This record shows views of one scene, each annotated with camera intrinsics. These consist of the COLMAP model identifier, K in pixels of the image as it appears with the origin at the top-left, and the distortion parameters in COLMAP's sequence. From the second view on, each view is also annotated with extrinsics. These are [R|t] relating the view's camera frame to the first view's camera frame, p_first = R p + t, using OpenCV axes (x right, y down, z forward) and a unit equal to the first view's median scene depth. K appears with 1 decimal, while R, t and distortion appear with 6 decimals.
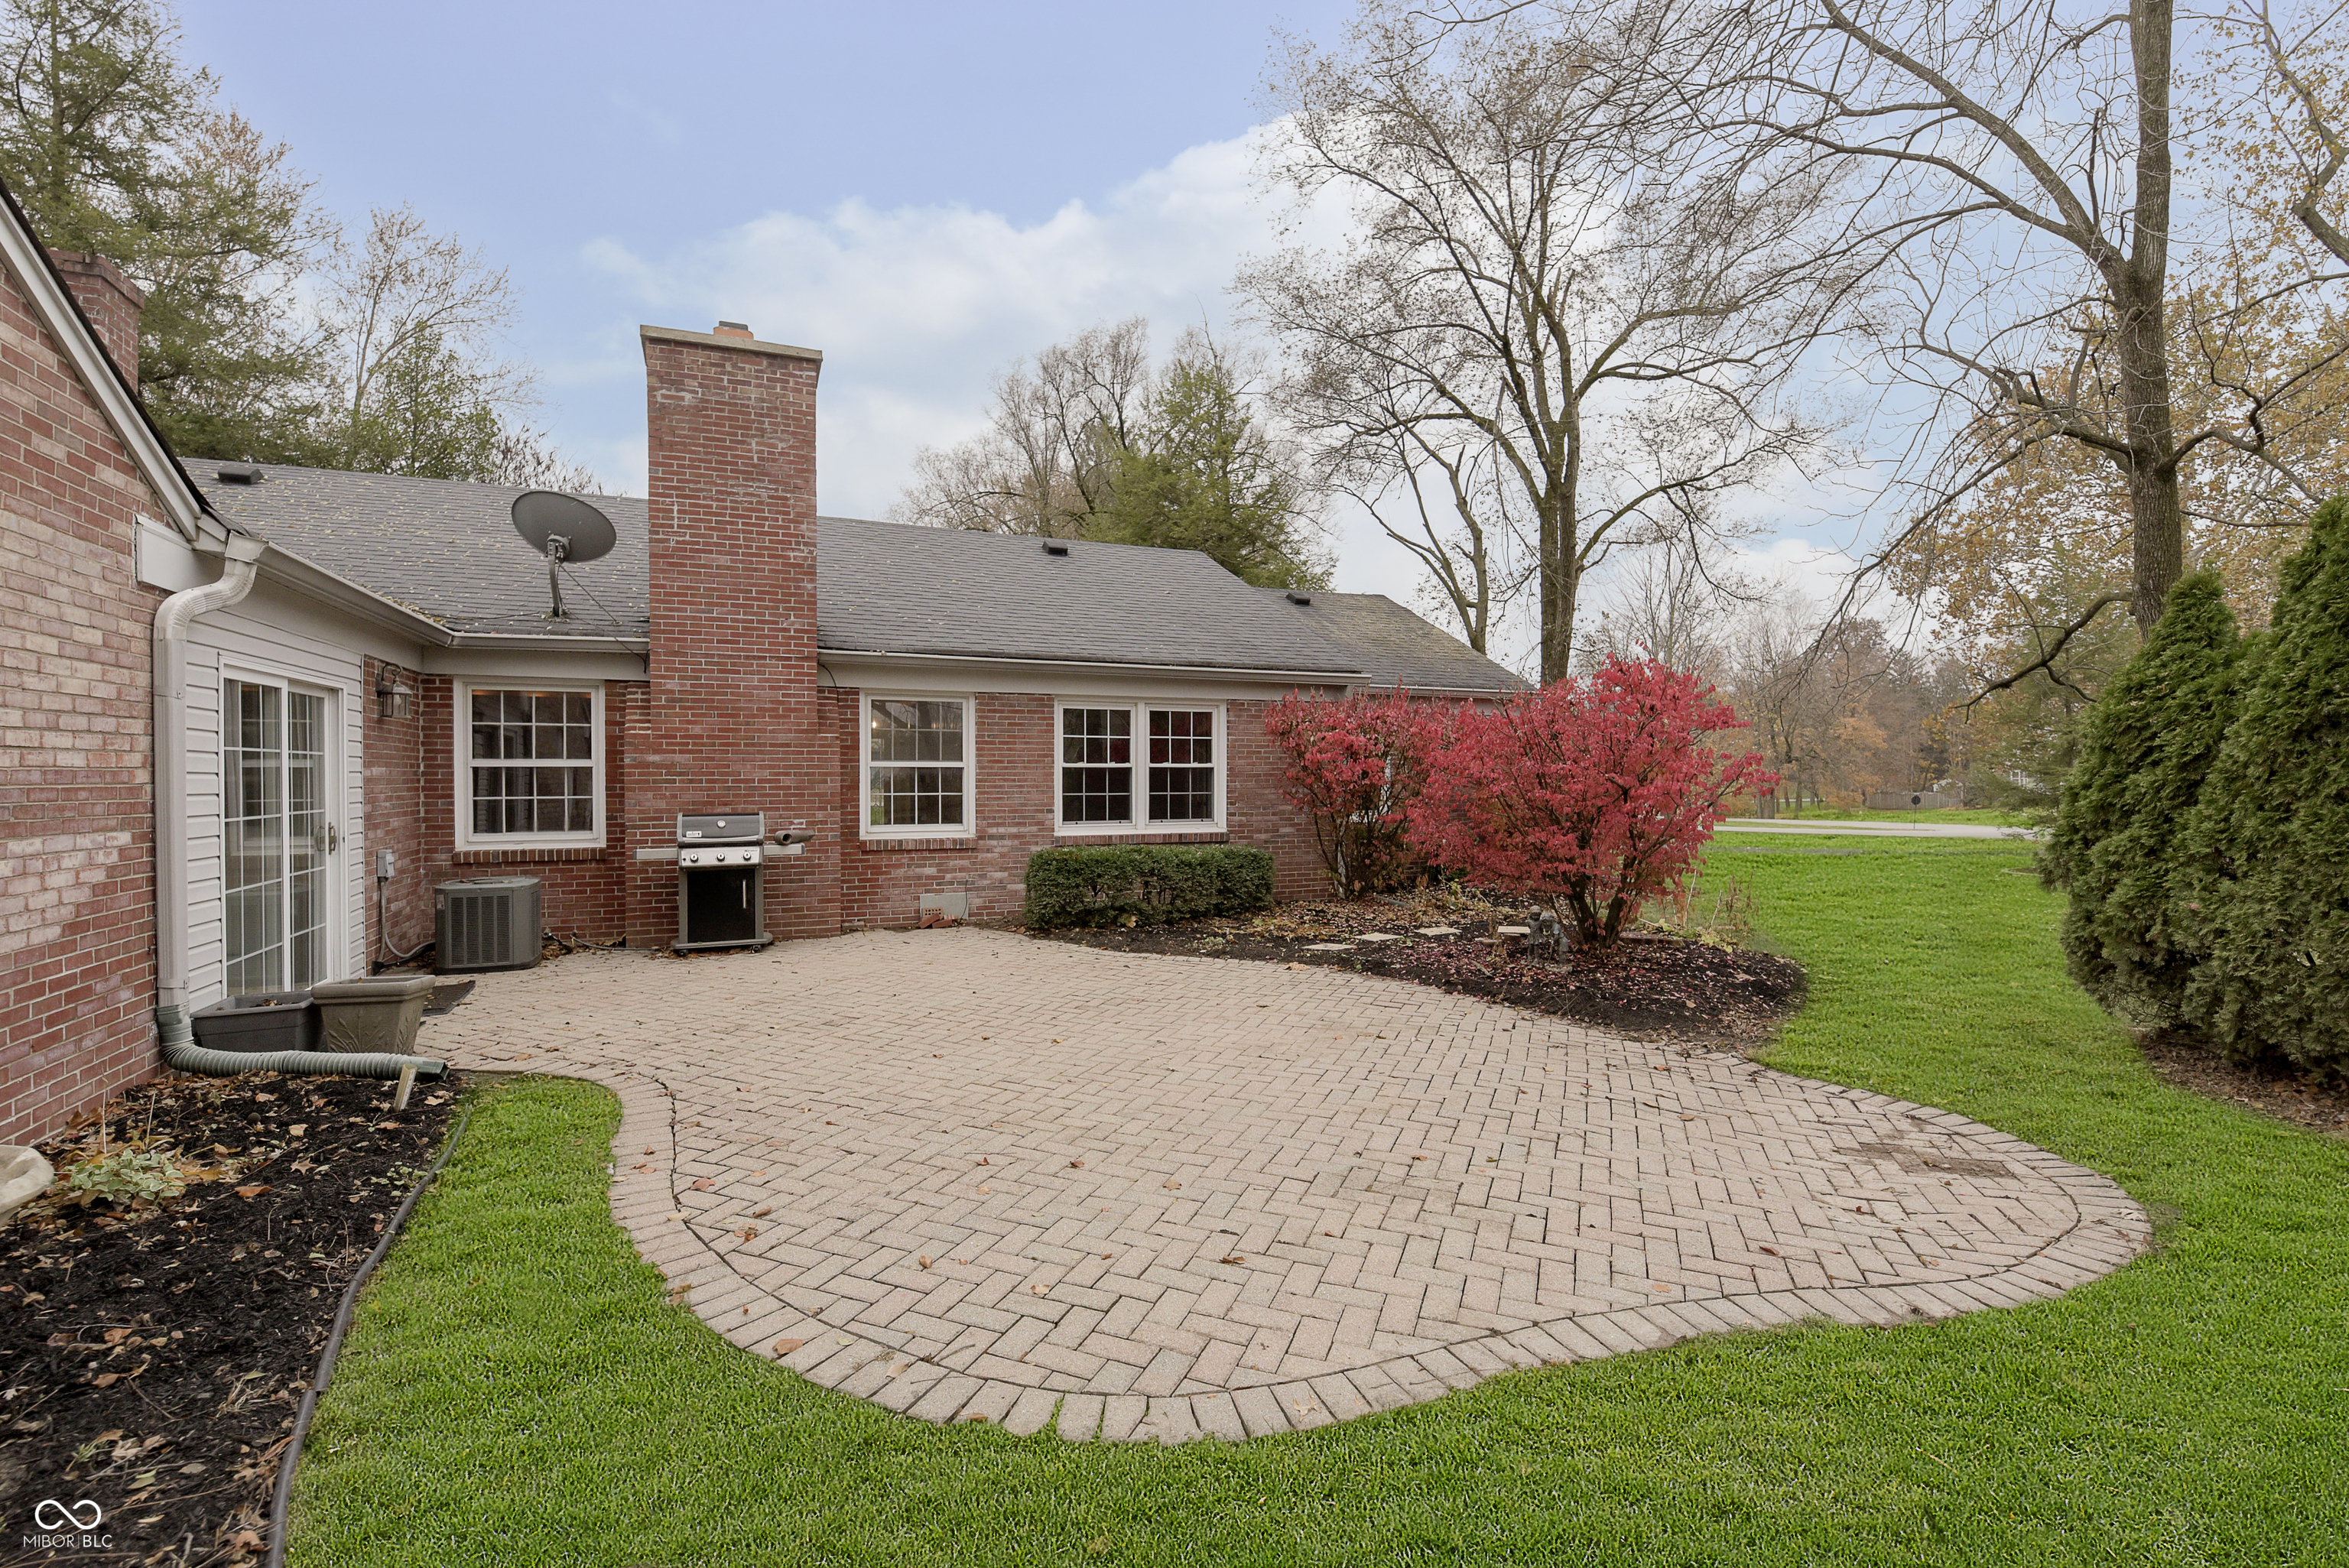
lens RADIAL K [[1032.5, 0, 1174.5], [0, 1032.5, 784.0], [0, 0, 1]] dist [-0.009663, -0.000226]
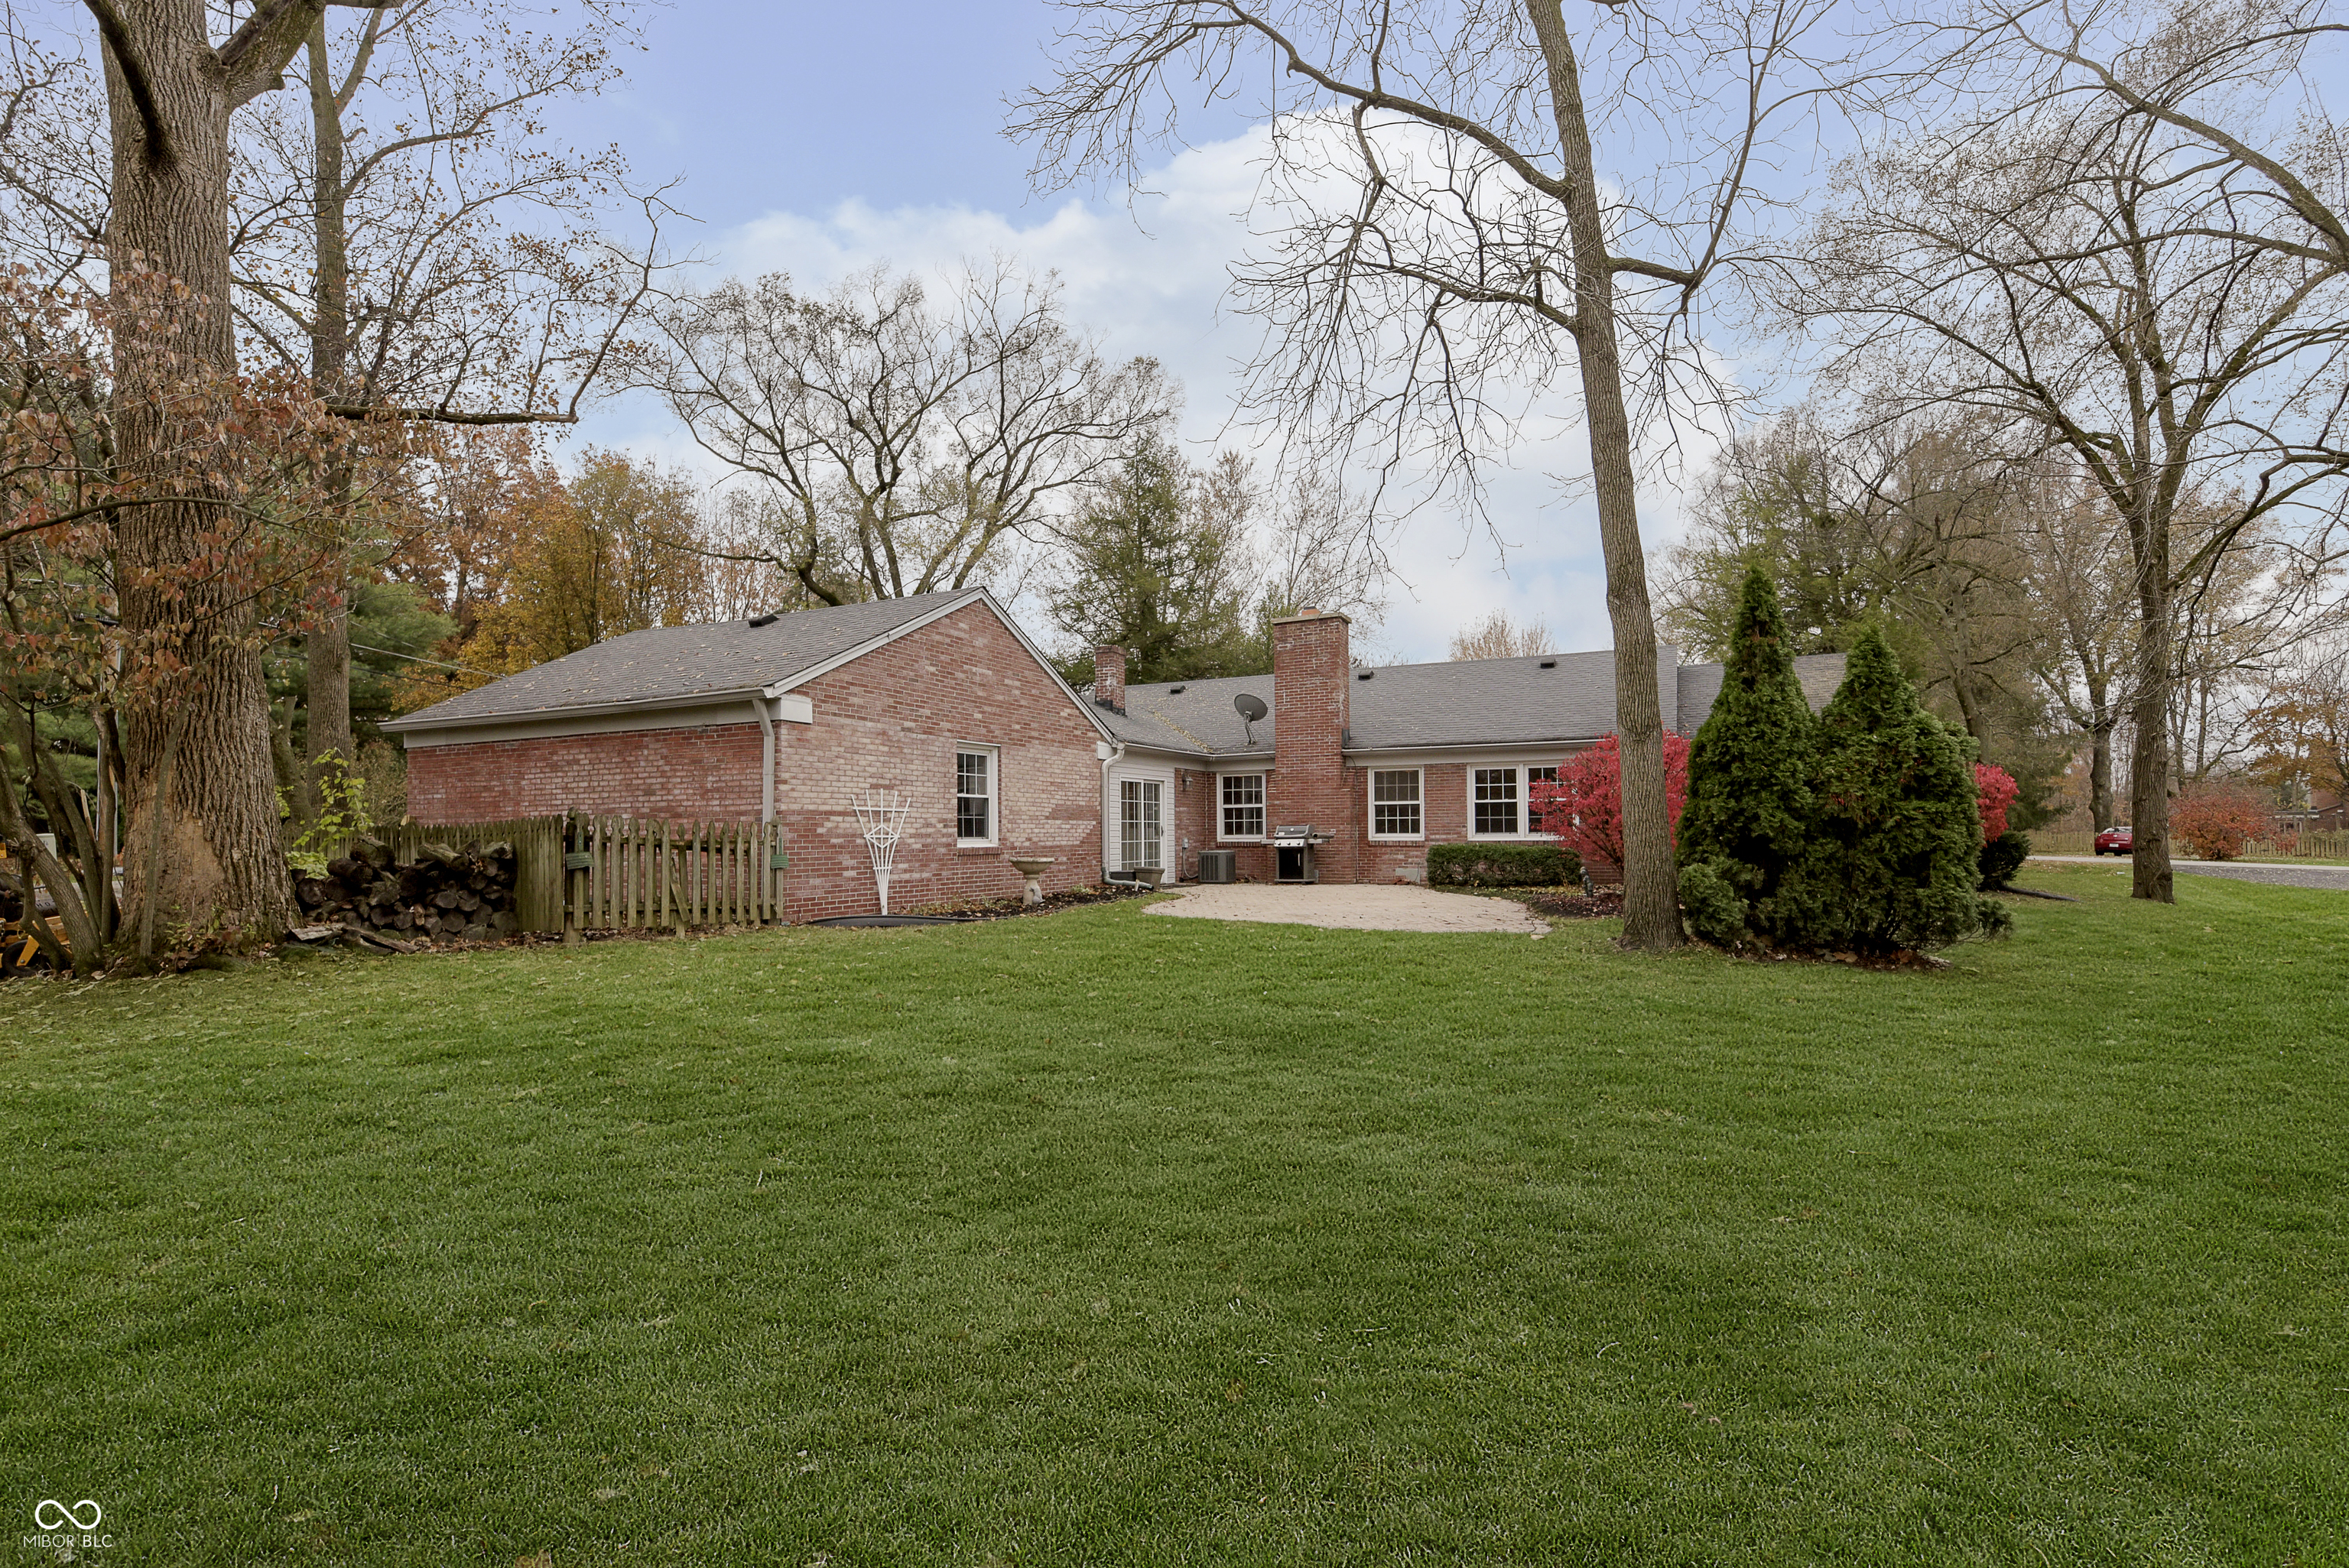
lens RADIAL K [[1037.1, 0, 1184.8], [0, 1037.1, 801.2], [0, 0, 1]] dist [-0.002753, -0.000690]
pose [[0.652458, -0.027695, -0.757318, 1.071913], [-0.000078, 0.999330, -0.036613, 0.054963], [0.757825, 0.023948, 0.652019, -0.650556]]
